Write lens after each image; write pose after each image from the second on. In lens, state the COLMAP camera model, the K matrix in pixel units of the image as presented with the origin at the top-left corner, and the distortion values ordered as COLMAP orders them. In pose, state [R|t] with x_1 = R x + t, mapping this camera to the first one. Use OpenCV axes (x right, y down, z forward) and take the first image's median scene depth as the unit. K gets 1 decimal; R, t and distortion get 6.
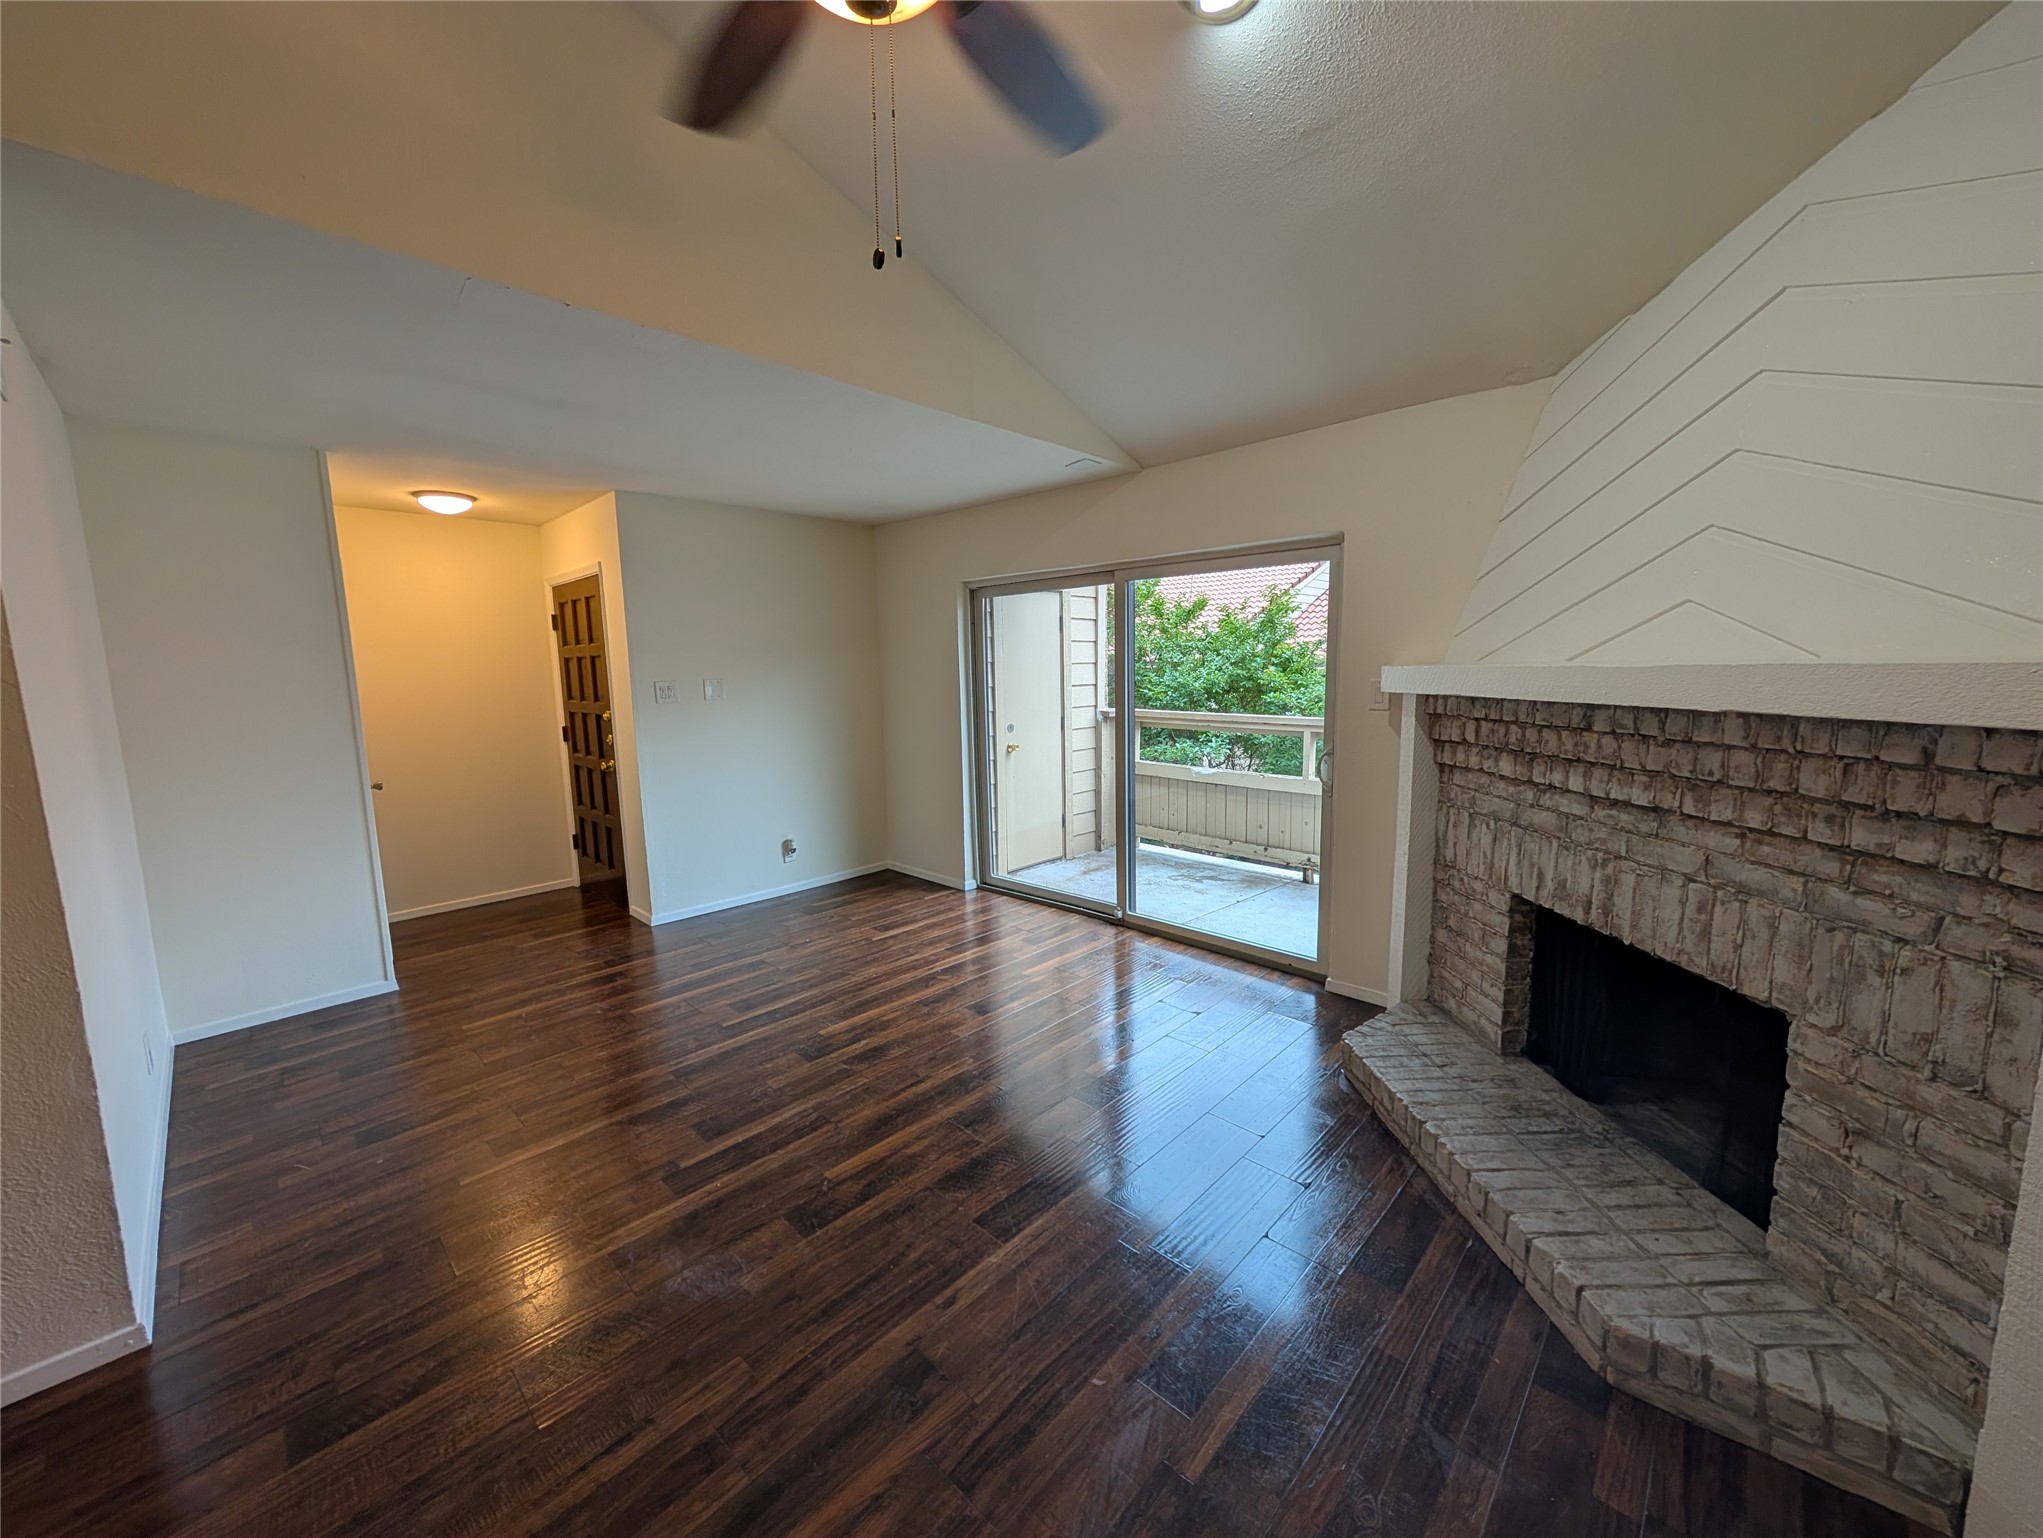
lens RADIAL K [[777.0, 0, 1018.4], [0, 777.0, 768.6], [0, 0, 1]] dist [-0.001305, 0.000038]
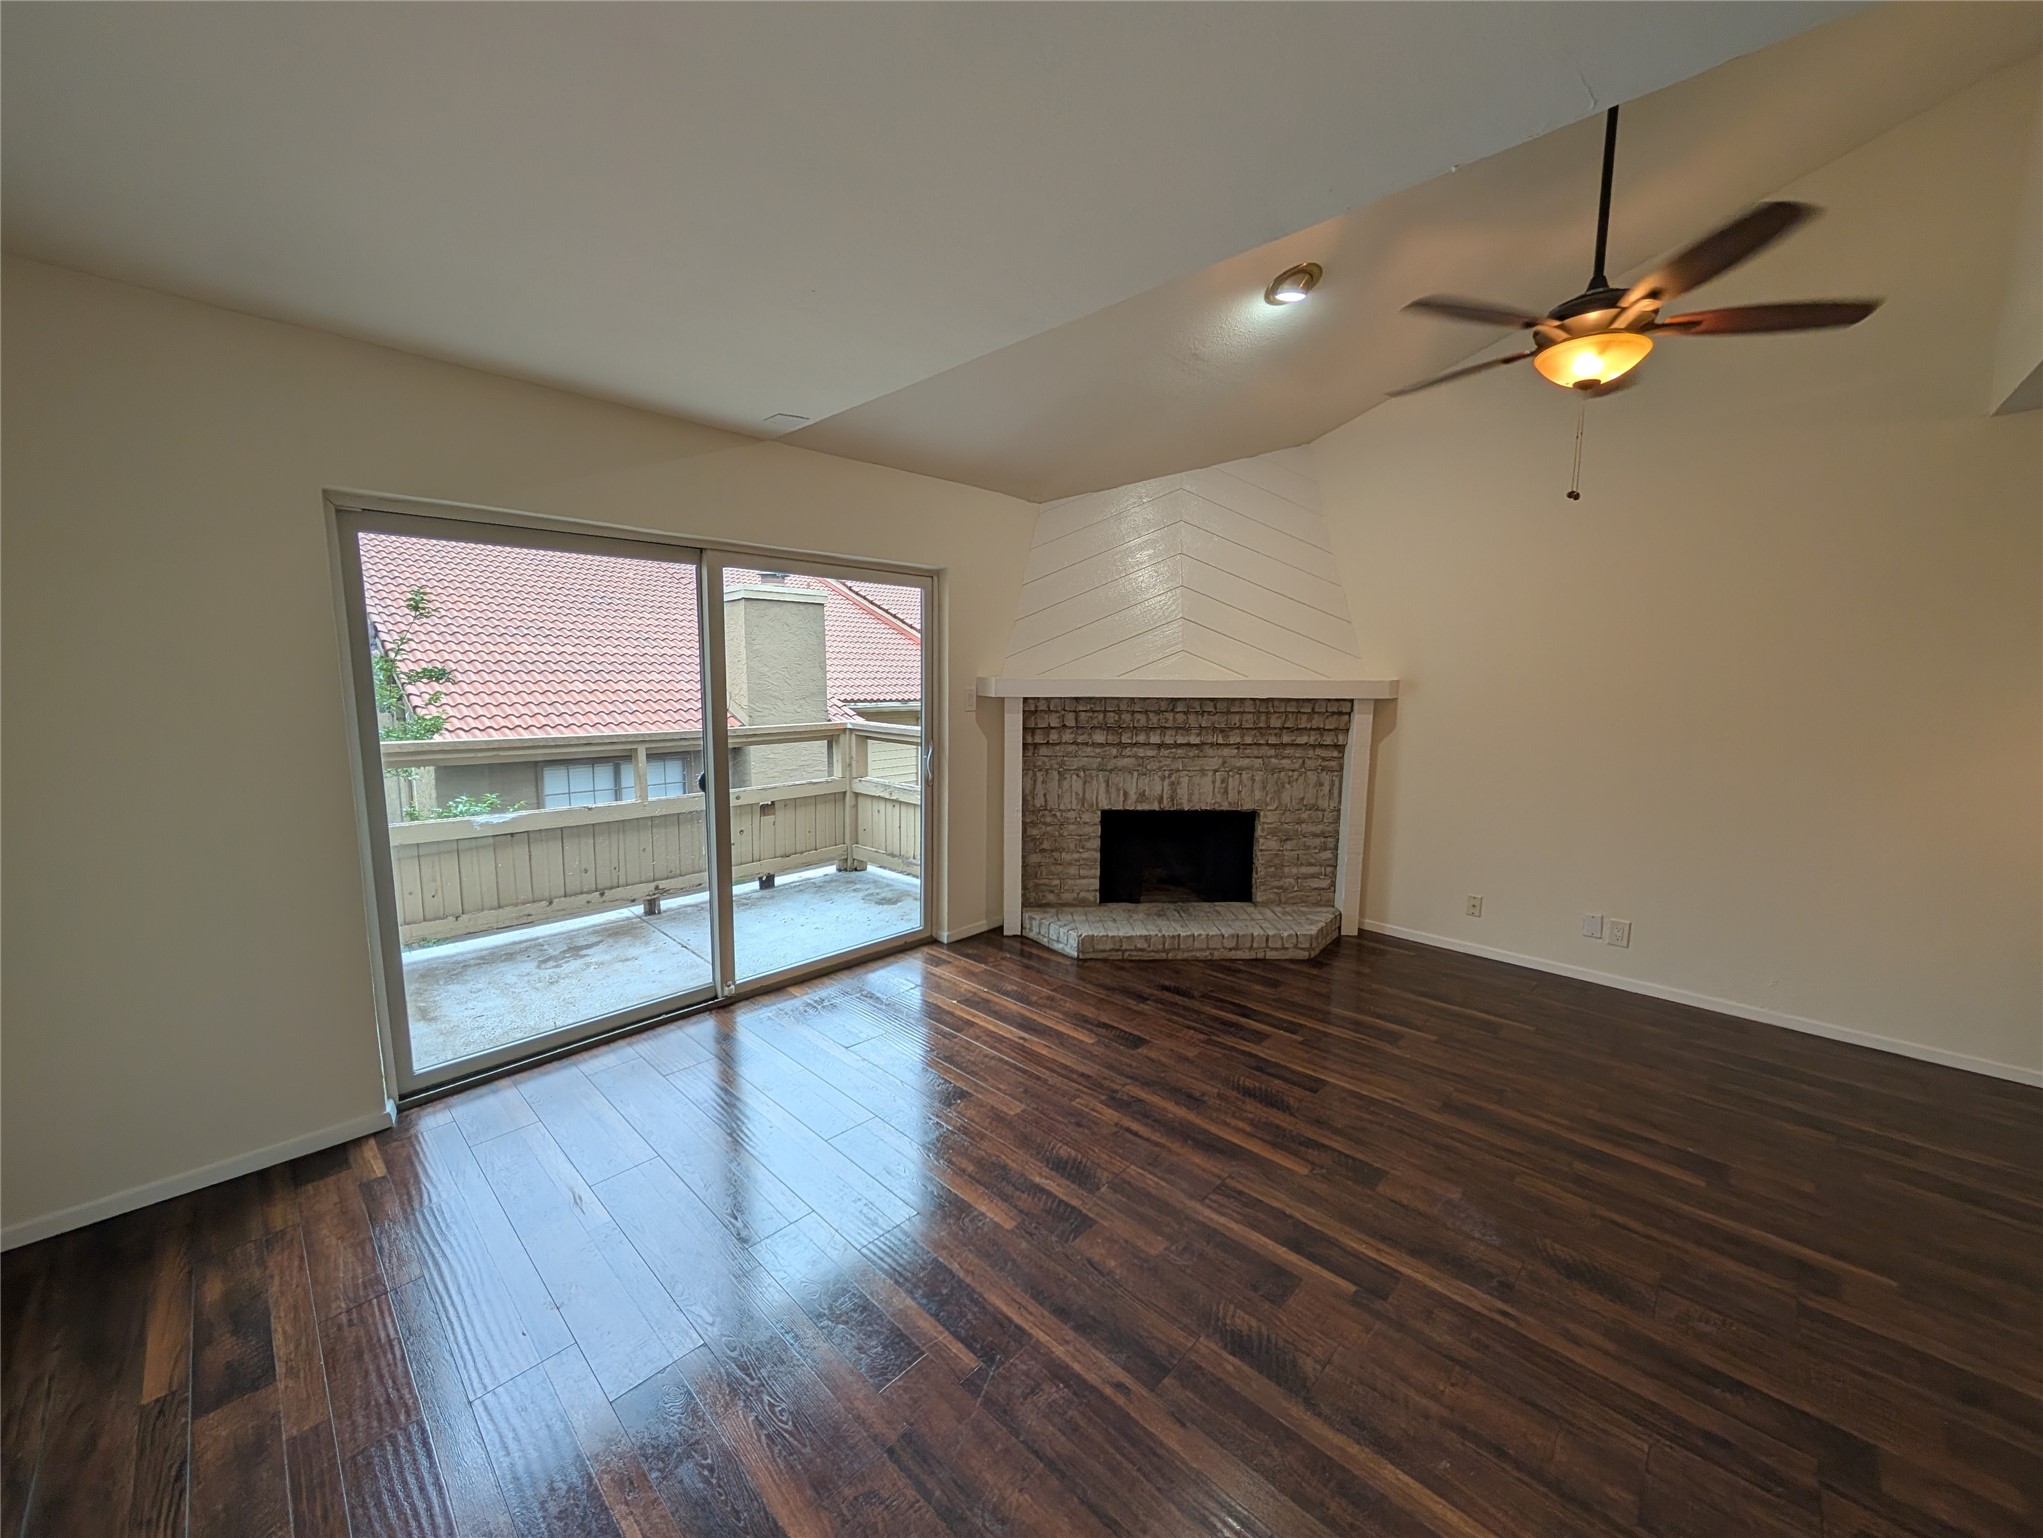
lens RADIAL K [[777.0, 0, 1017.5], [0, 777.0, 769.8], [0, 0, 1]] dist [-0.001305, 0.000038]
pose [[-0.004158, -0.114341, 0.993433, -1.134236], [0.121709, 0.985998, 0.113994, -0.156578], [-0.992557, 0.121384, 0.009817, 1.227055]]
